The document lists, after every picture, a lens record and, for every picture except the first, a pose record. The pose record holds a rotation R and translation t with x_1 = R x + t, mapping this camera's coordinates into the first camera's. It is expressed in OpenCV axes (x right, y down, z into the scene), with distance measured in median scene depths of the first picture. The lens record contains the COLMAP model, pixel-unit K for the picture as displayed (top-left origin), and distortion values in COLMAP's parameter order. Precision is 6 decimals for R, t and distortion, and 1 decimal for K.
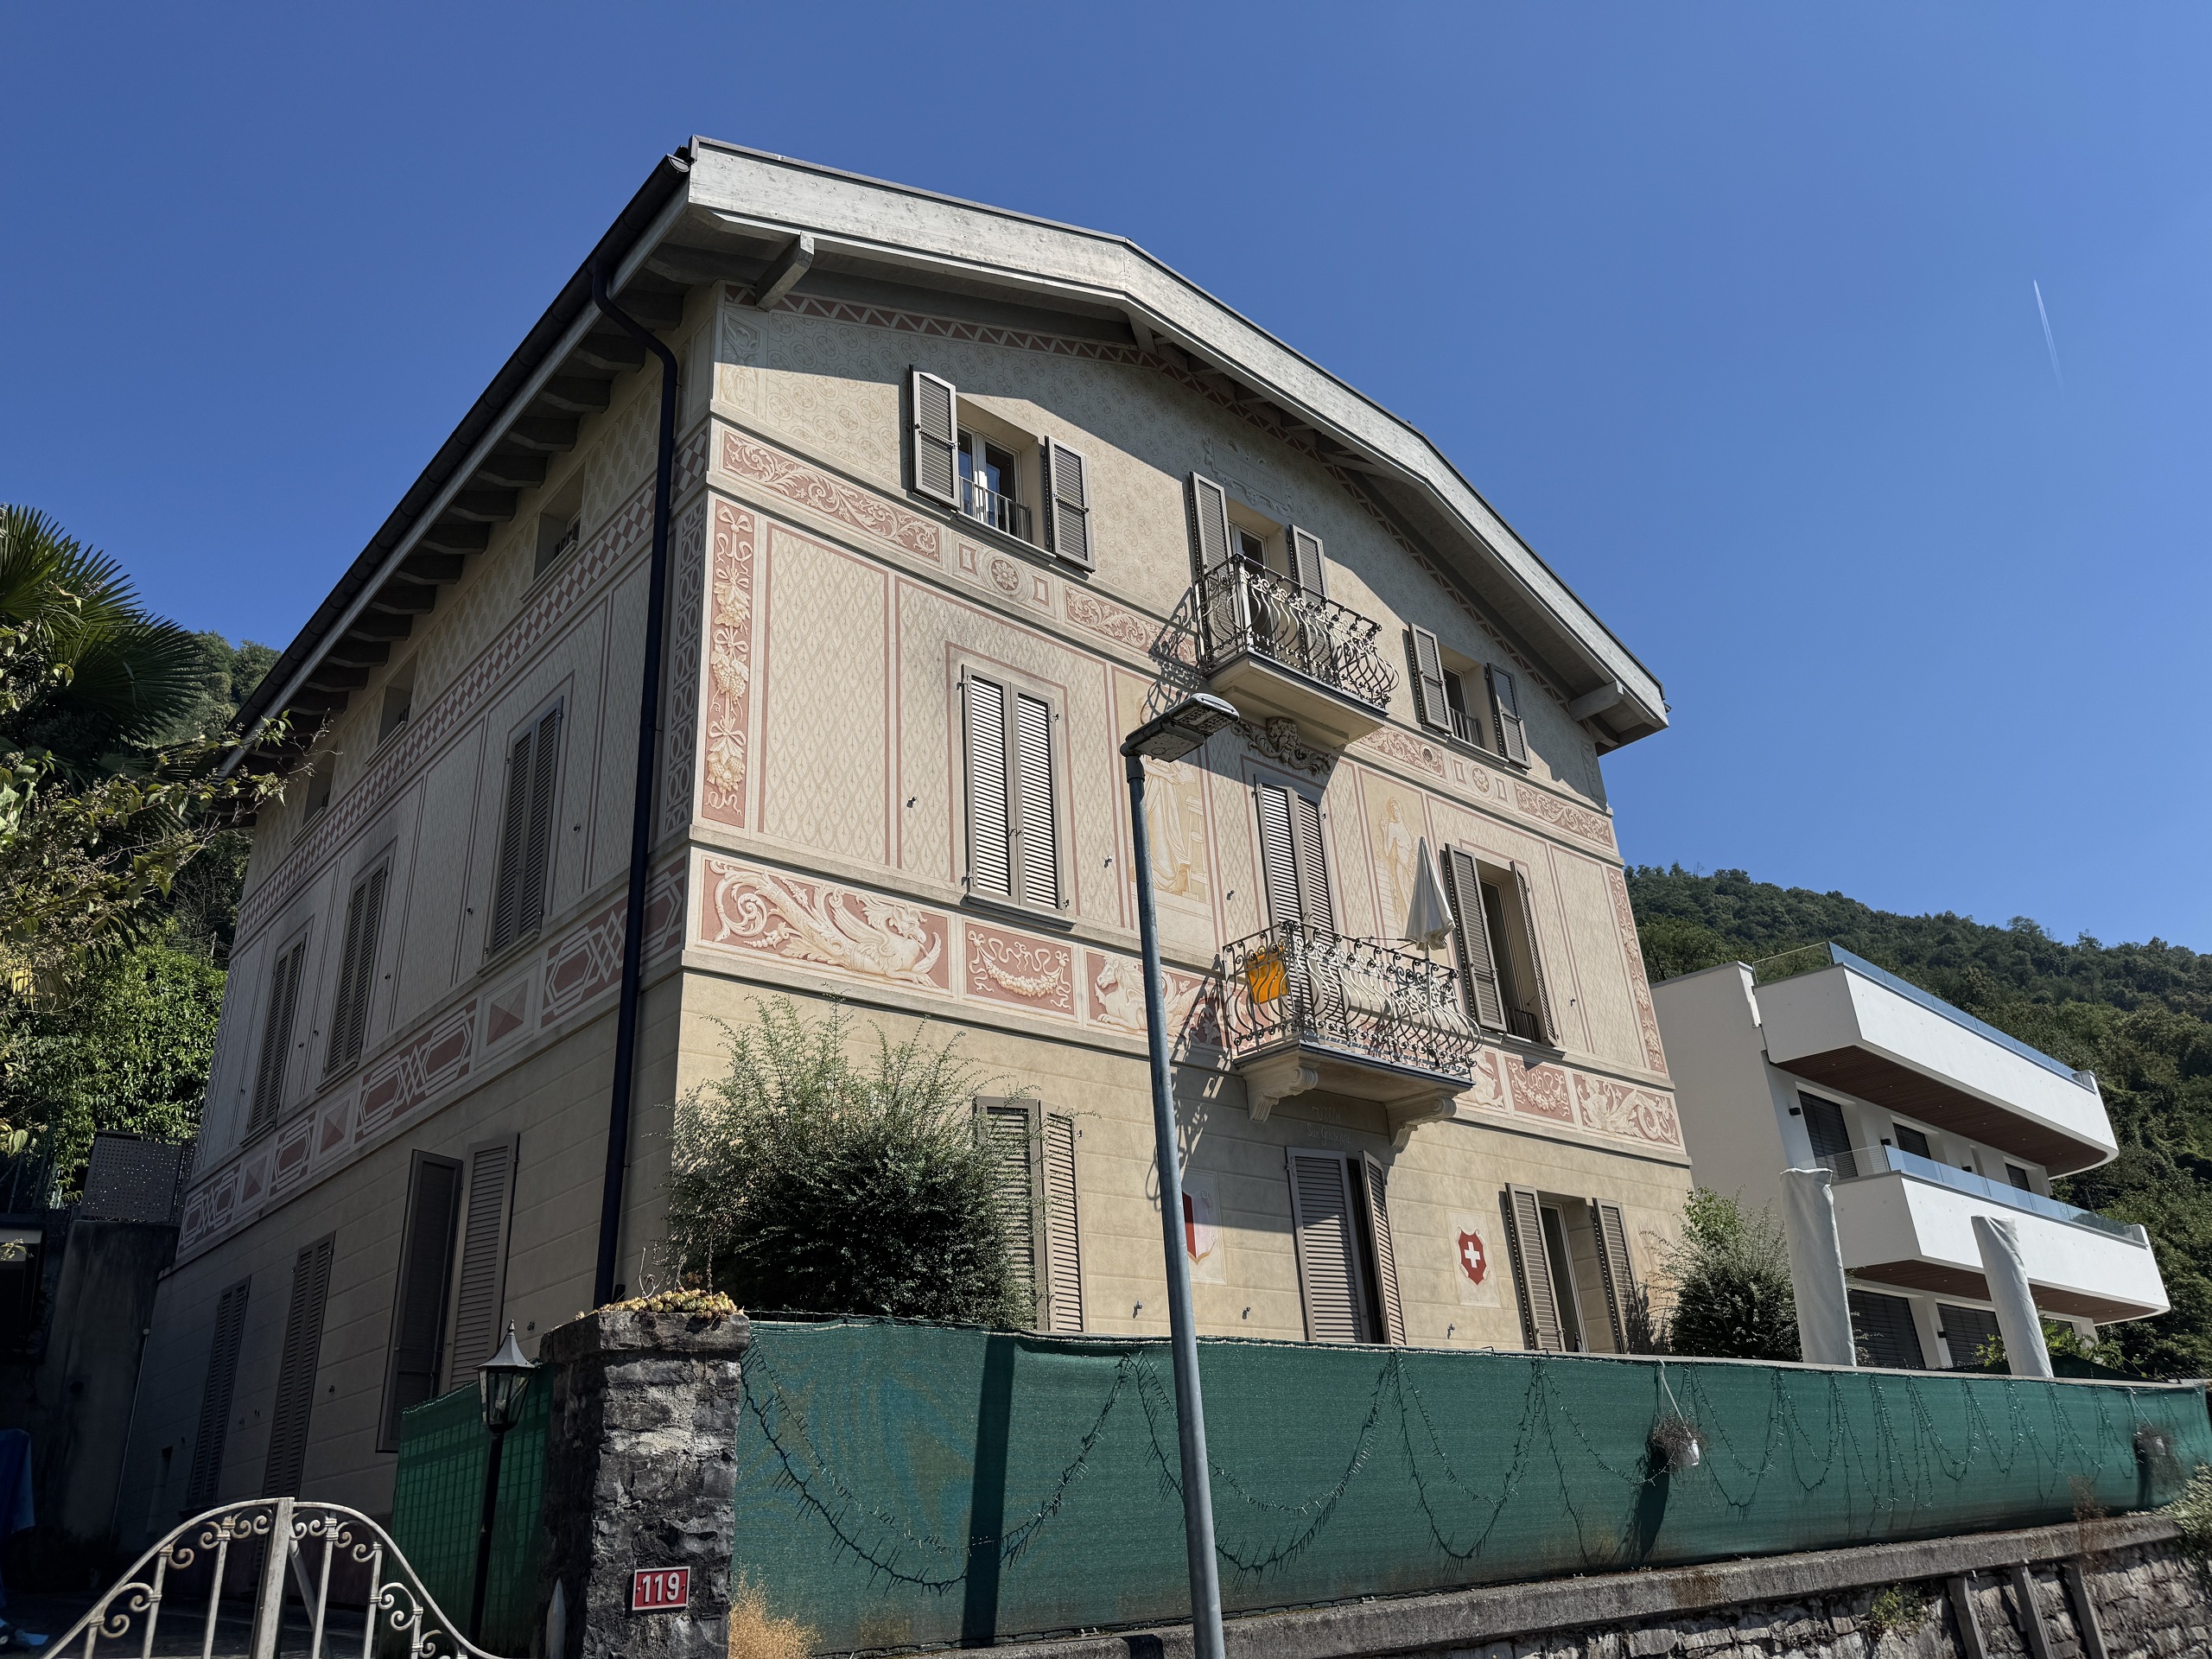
lens RADIAL K [[1563.1, 0, 1105.7], [0, 1563.1, 829.6], [0, 0, 1]] dist [0.064054, -0.001890]
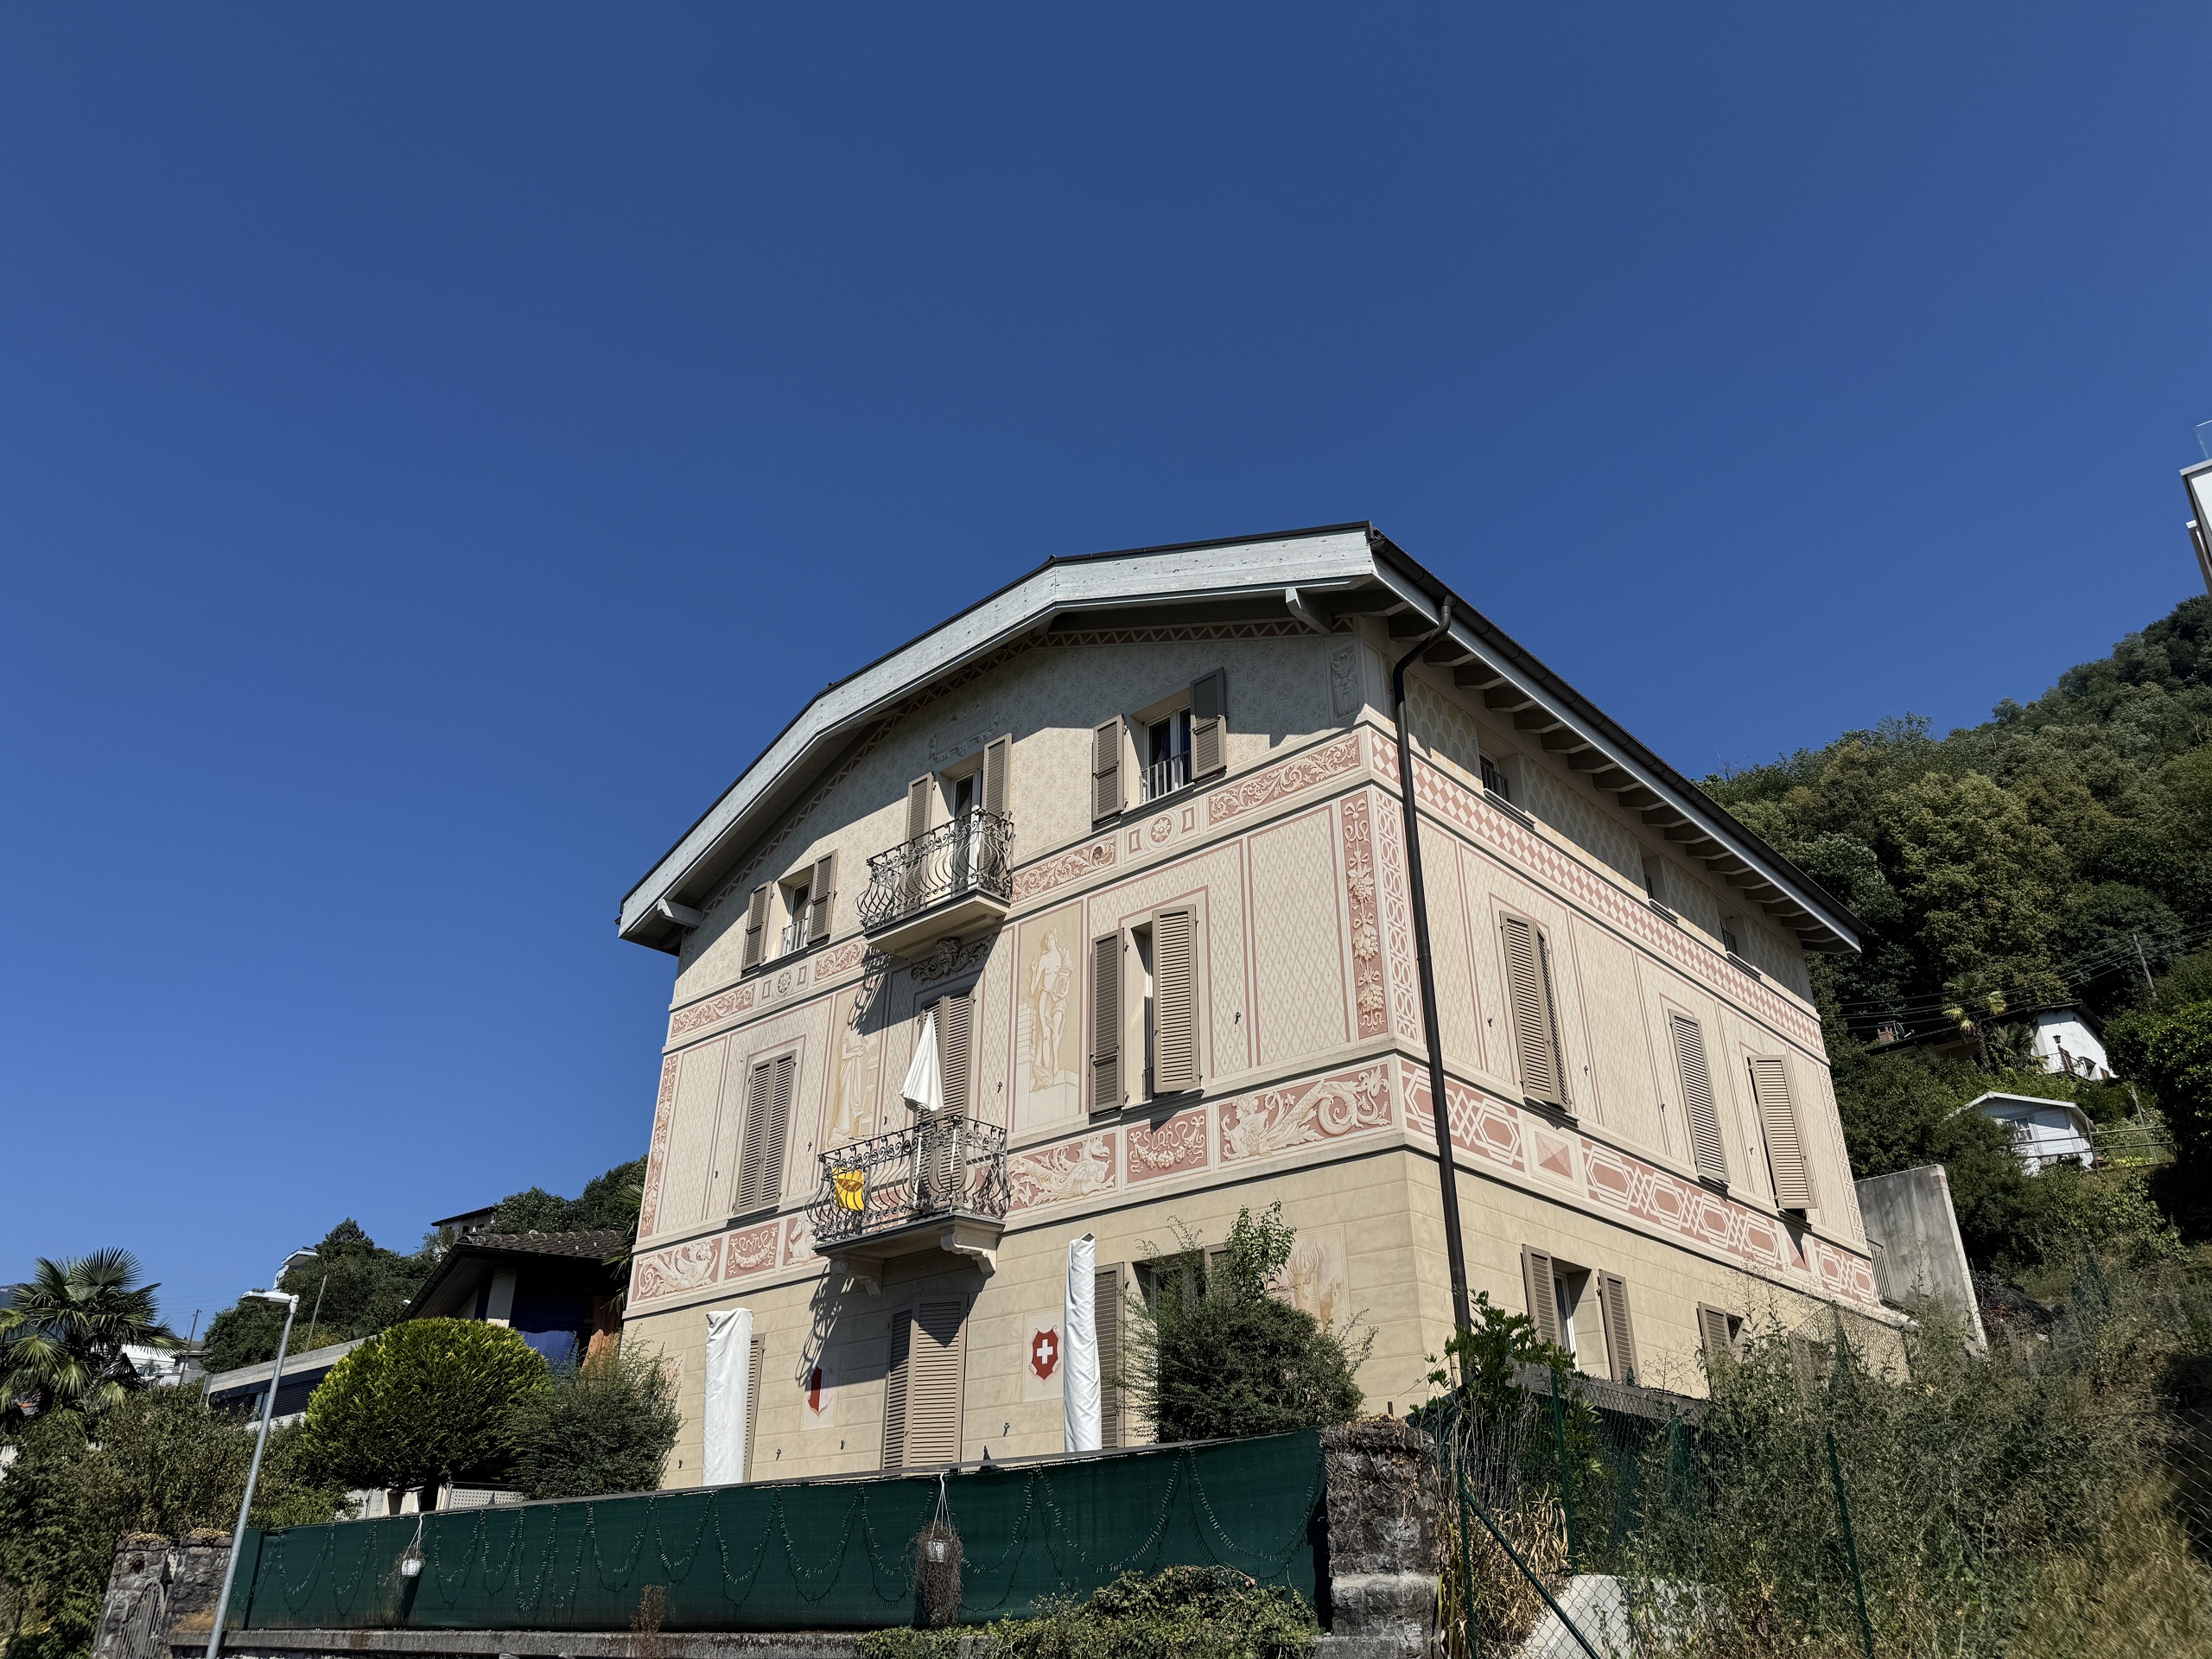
lens RADIAL K [[1563.1, 0, 1107.7], [0, 1563.1, 821.7], [0, 0, 1]] dist [0.064054, -0.001890]
pose [[0.100156, -0.405312, -0.908675, 1.381424], [0.407078, 0.850025, -0.334283, 0.340458], [0.907886, -0.336421, 0.250129, 0.889774]]
